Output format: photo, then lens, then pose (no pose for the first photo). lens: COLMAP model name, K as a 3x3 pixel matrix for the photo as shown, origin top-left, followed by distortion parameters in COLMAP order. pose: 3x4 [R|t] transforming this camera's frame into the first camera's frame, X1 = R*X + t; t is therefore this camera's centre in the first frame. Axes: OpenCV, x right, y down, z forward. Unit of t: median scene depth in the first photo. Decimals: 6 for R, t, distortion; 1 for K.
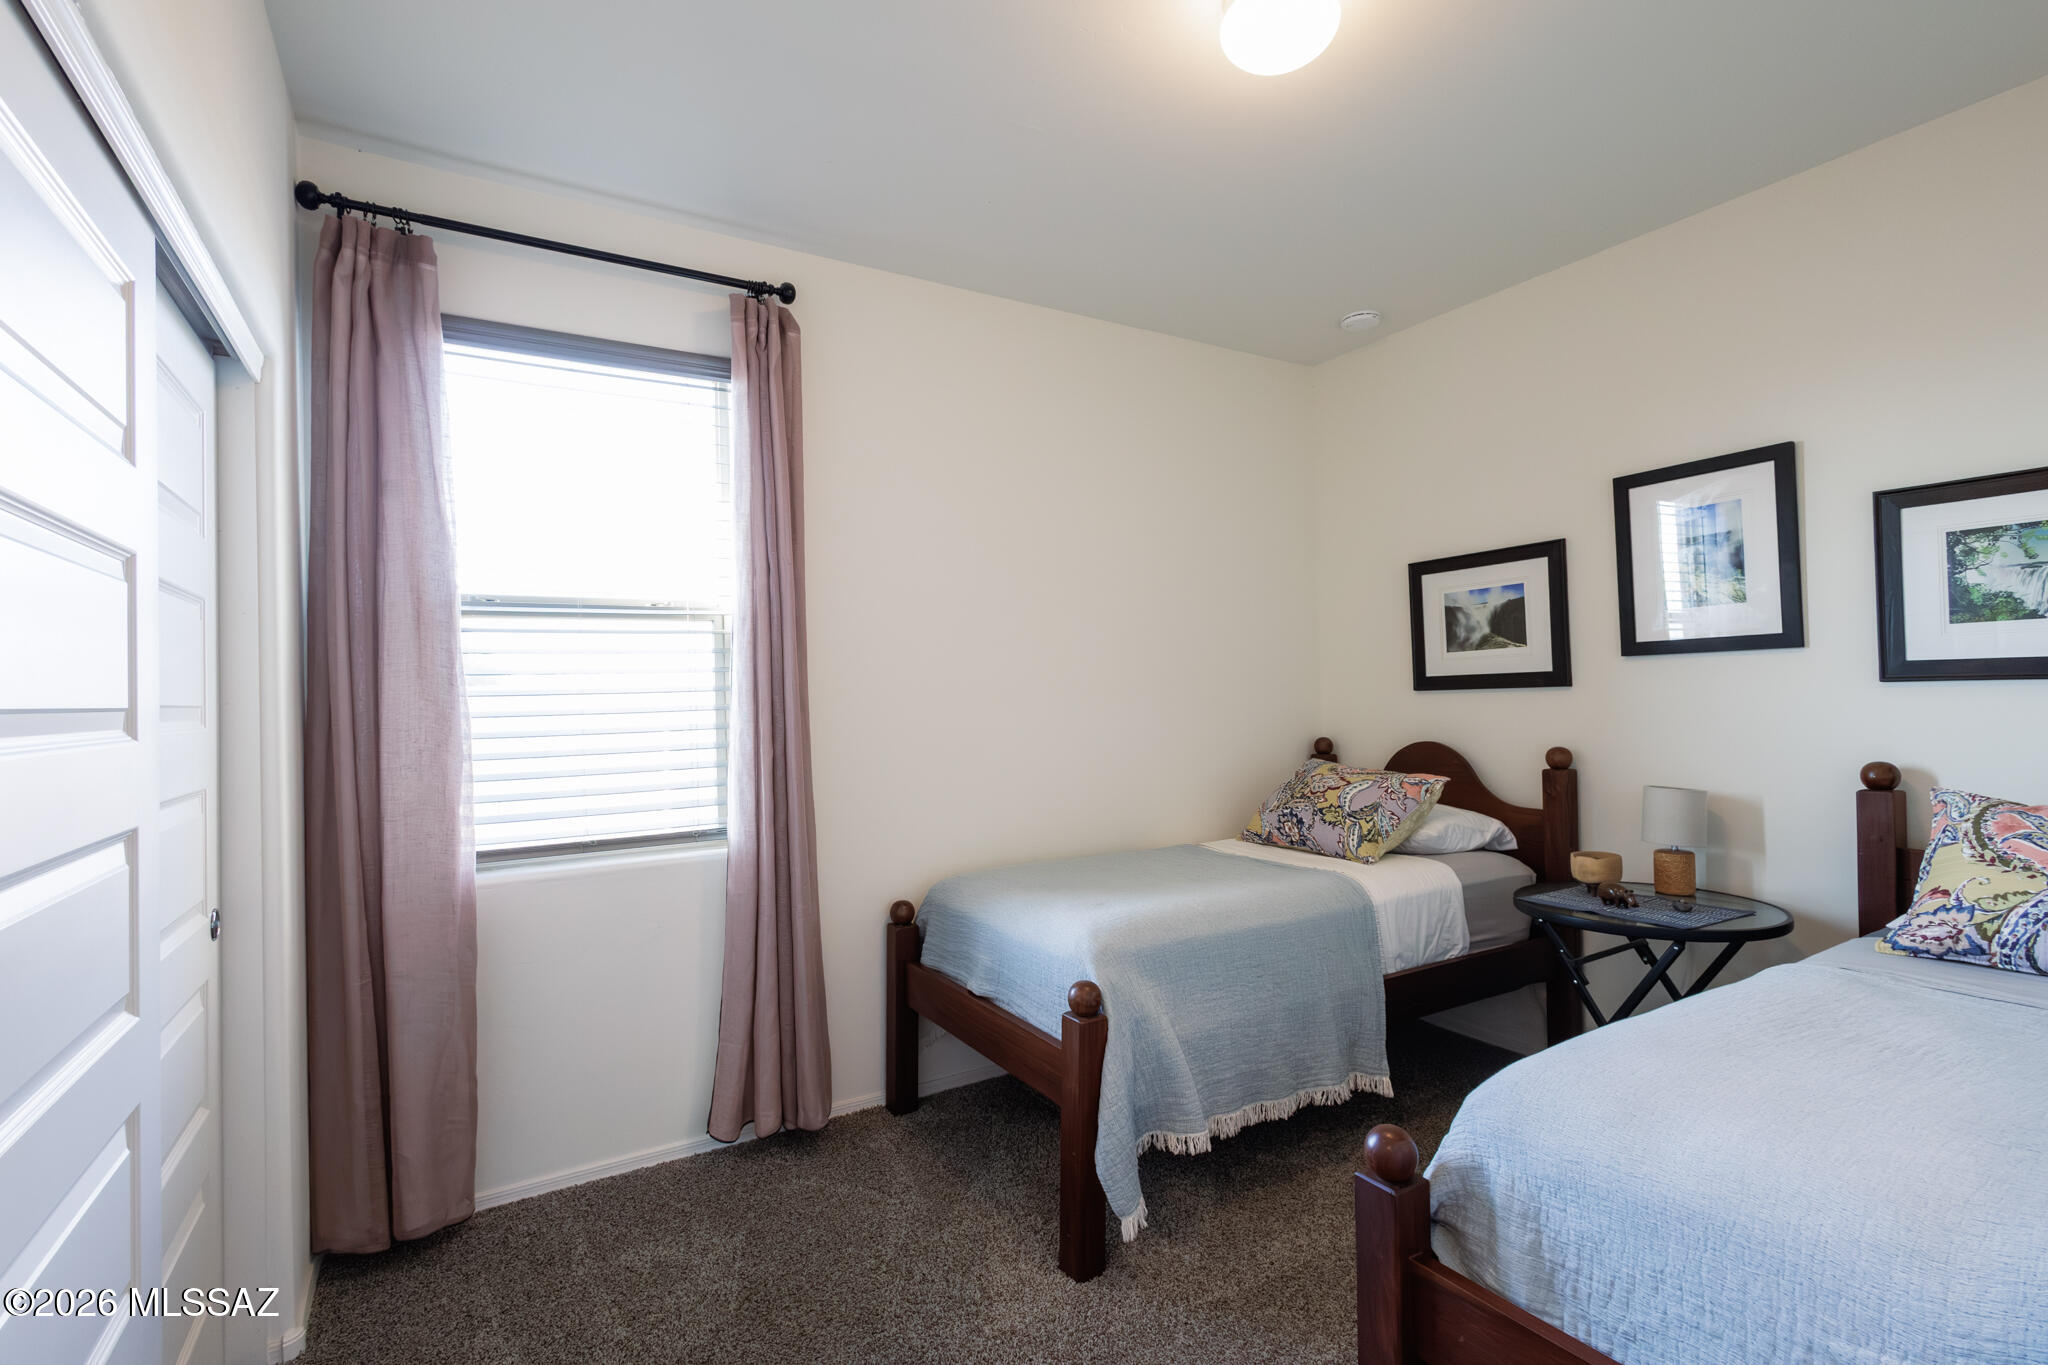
lens RADIAL K [[939.4, 0, 1024.0], [0, 939.4, 682.5], [0, 0, 1]] dist [0.006246, 0.000098]
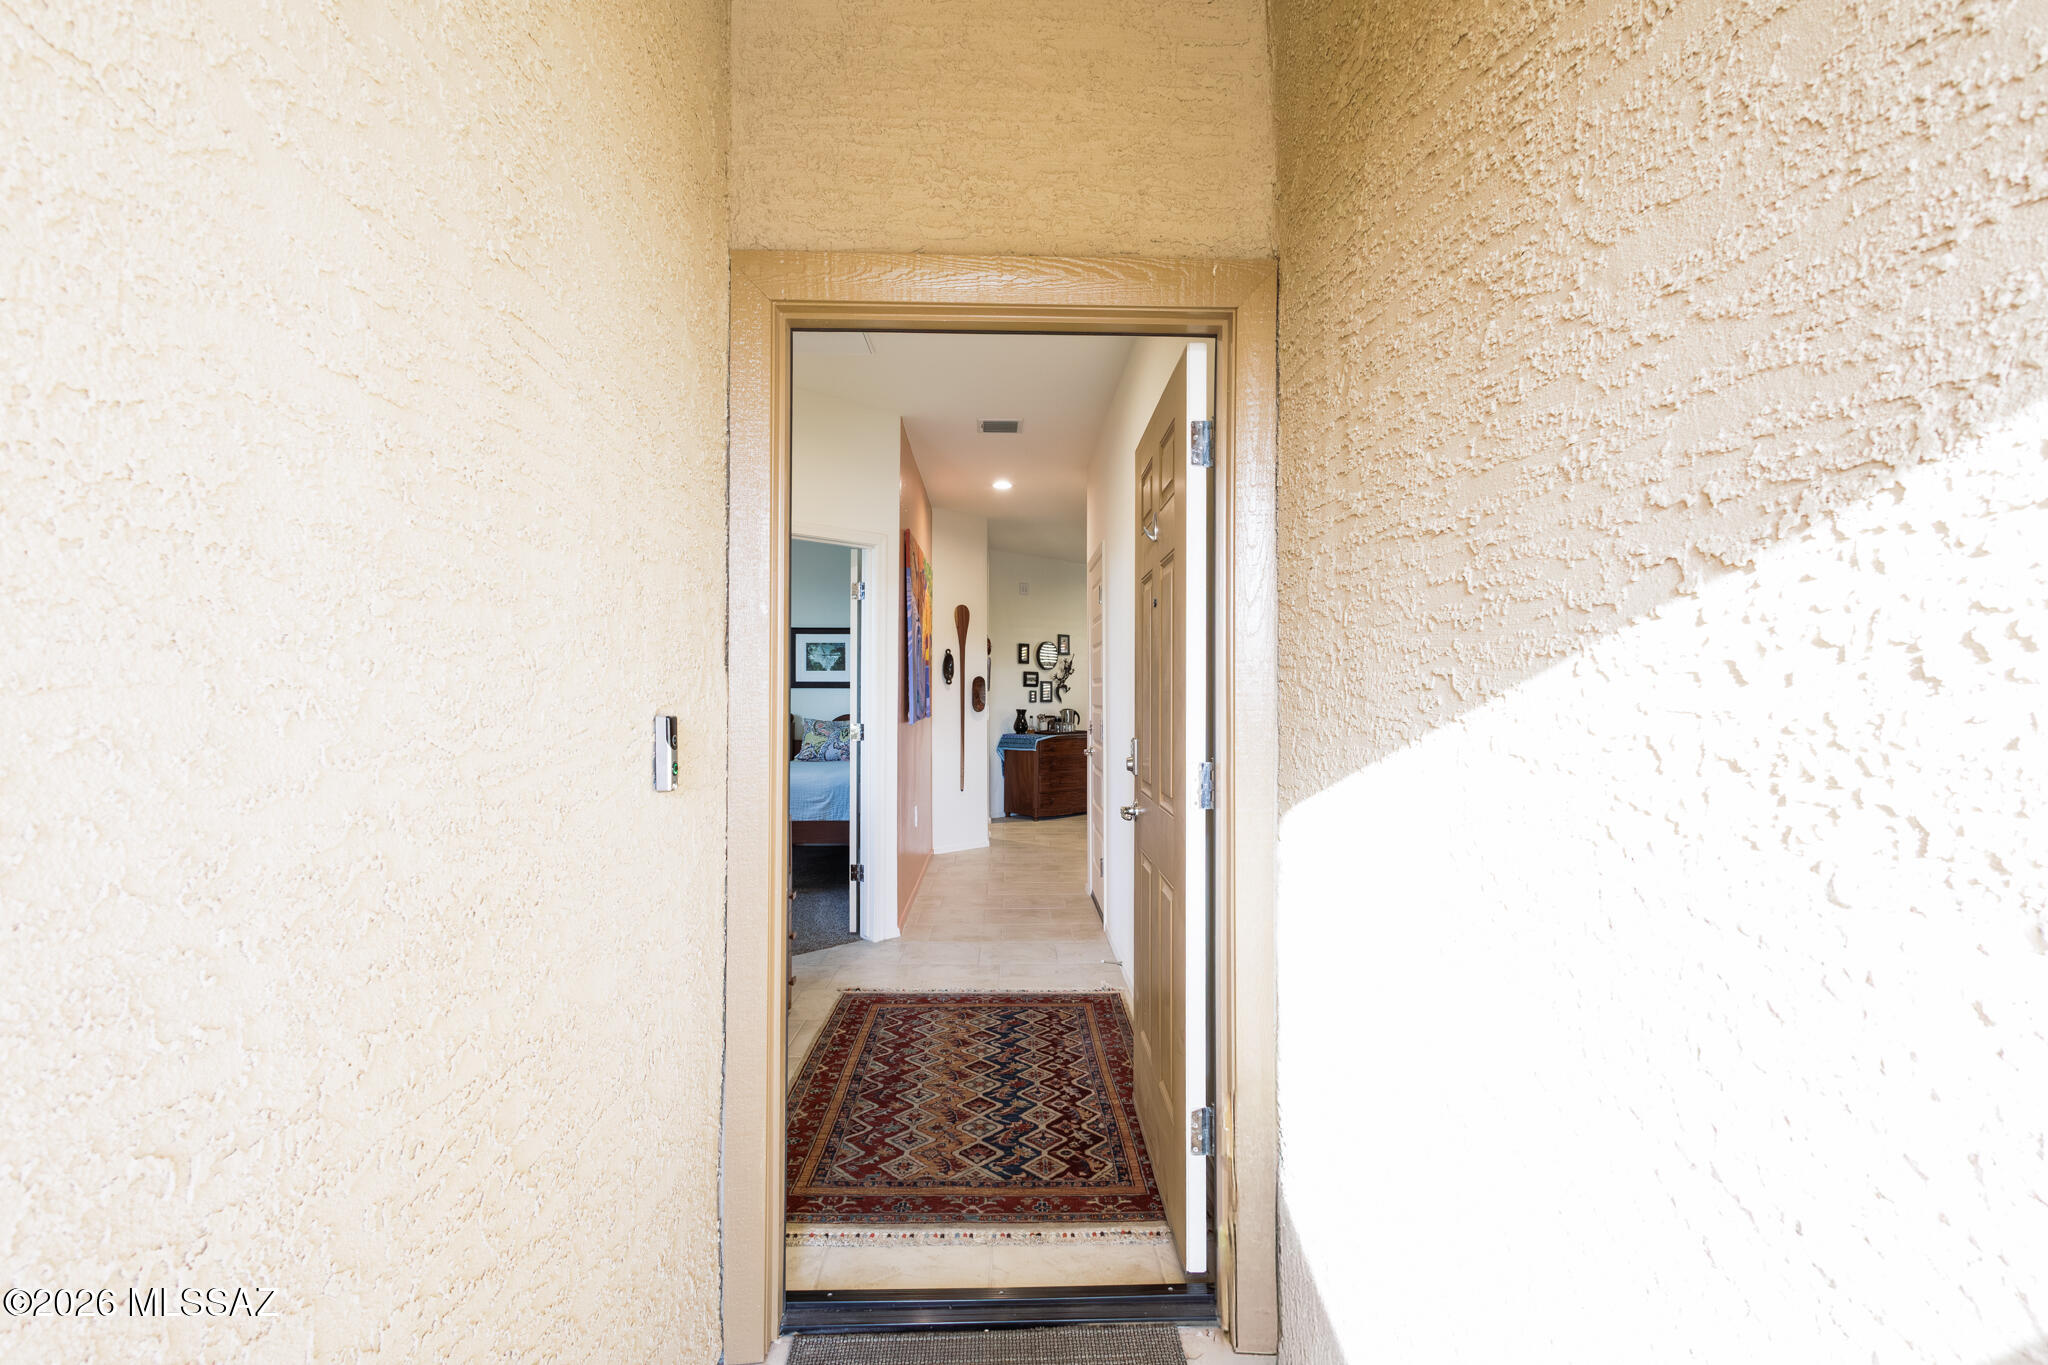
lens RADIAL K [[946.6, 0, 1024.0], [0, 946.6, 682.5], [0, 0, 1]] dist [0.007983, -0.000742]
pose [[0.488802, 0.032140, 0.871803, -1.193266], [-0.018585, 0.999478, -0.026427, 0.039723], [-0.872197, -0.003285, 0.489144, -0.996563]]
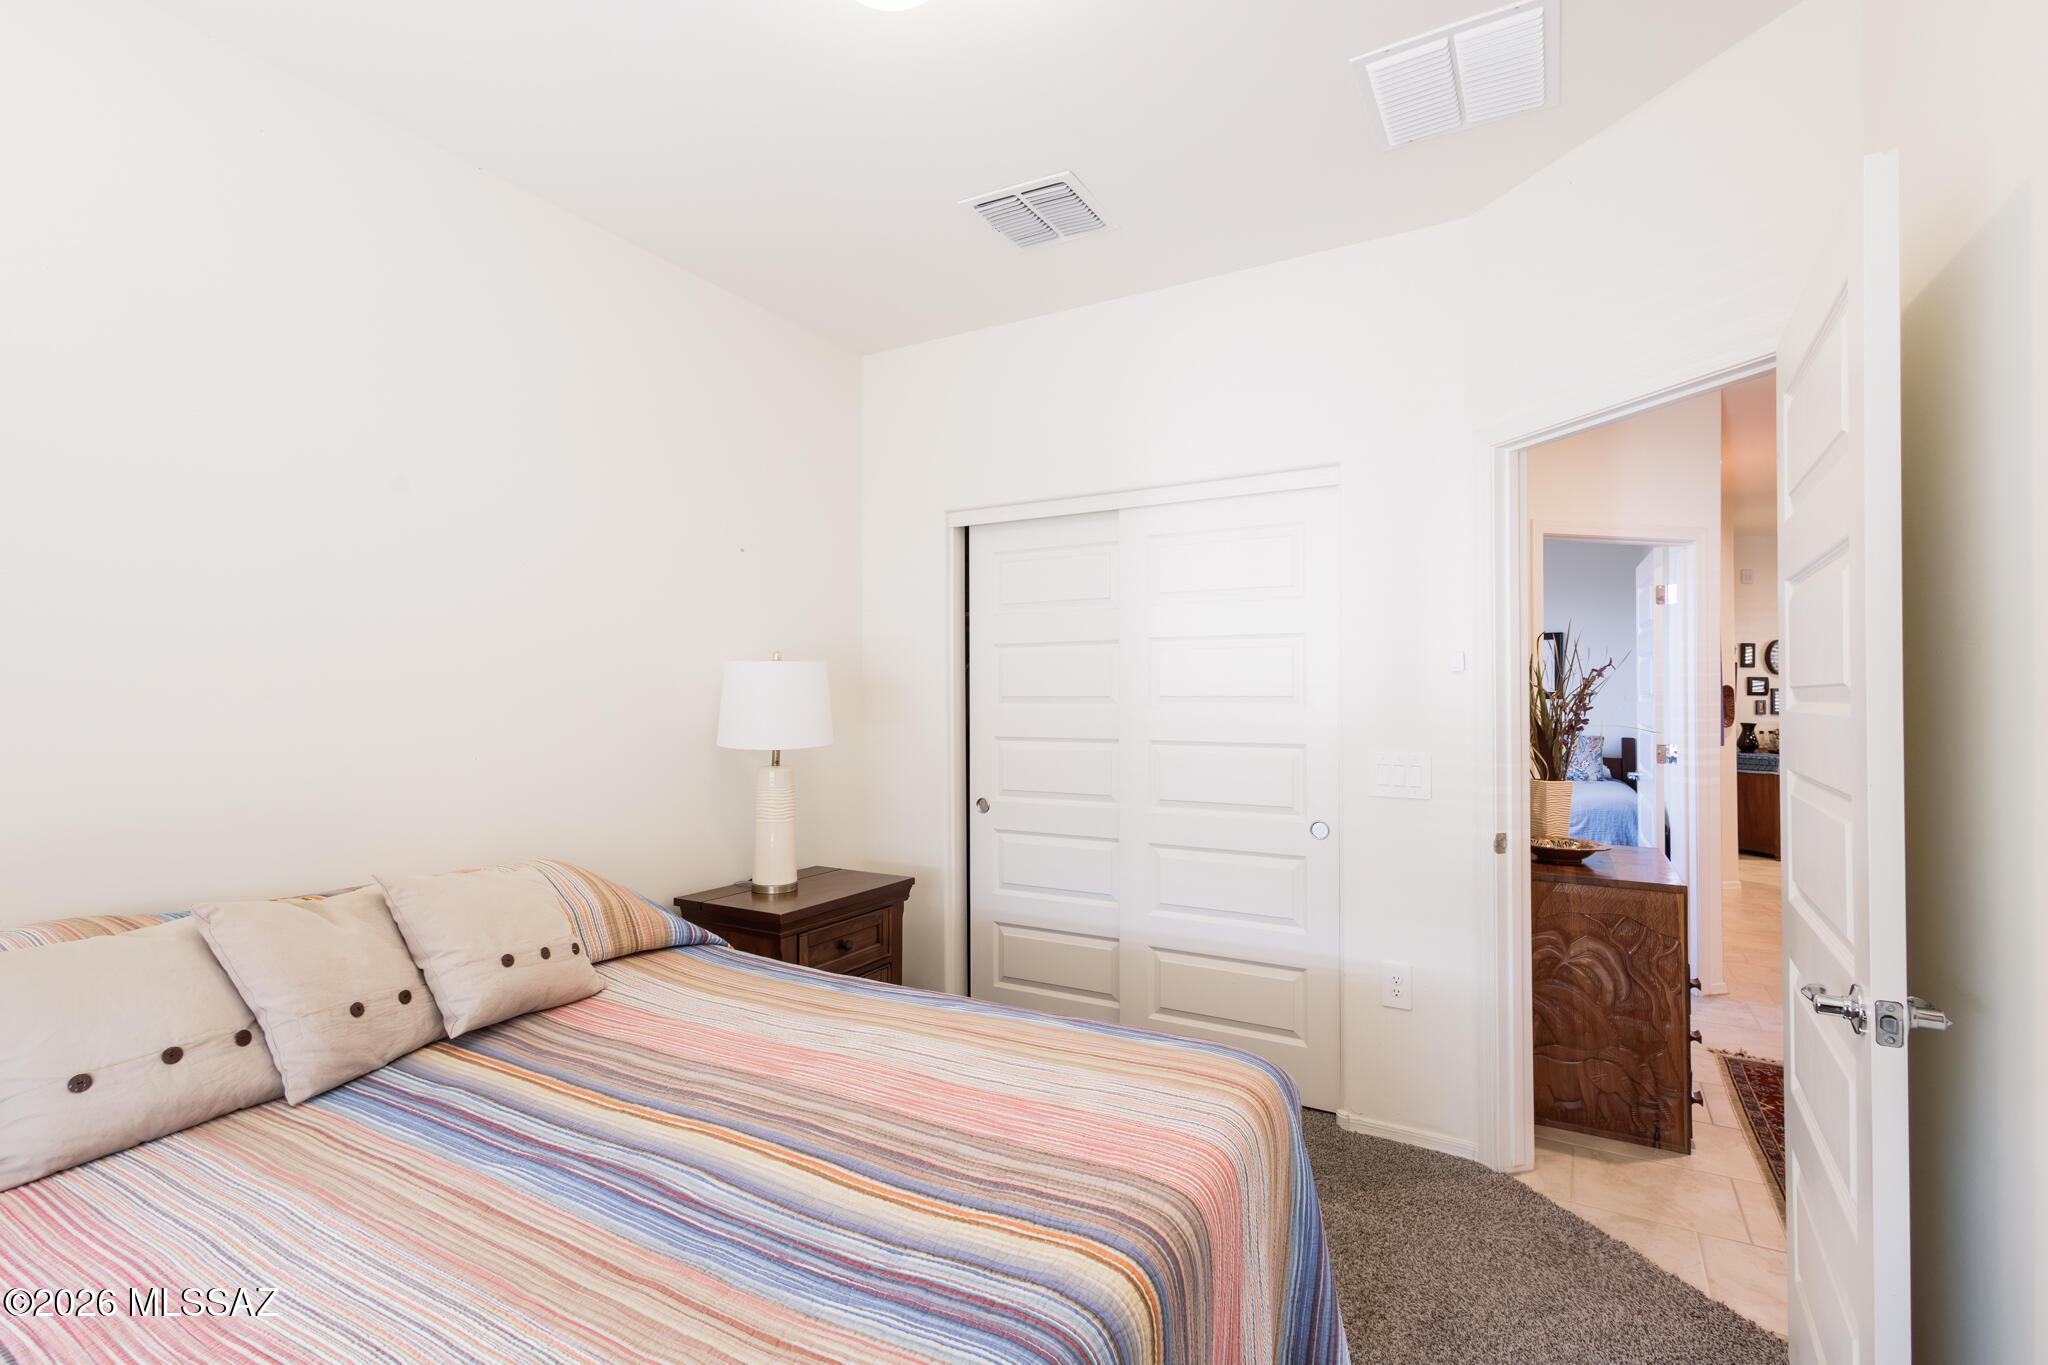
lens RADIAL K [[939.4, 0, 1024.0], [0, 939.4, 682.5], [0, 0, 1]] dist [0.006246, 0.000098]
pose [[0.869003, 0.029649, 0.493918, -1.469023], [-0.024009, 0.999554, -0.017759, 0.028442], [-0.494224, 0.003574, 0.869327, -0.713285]]
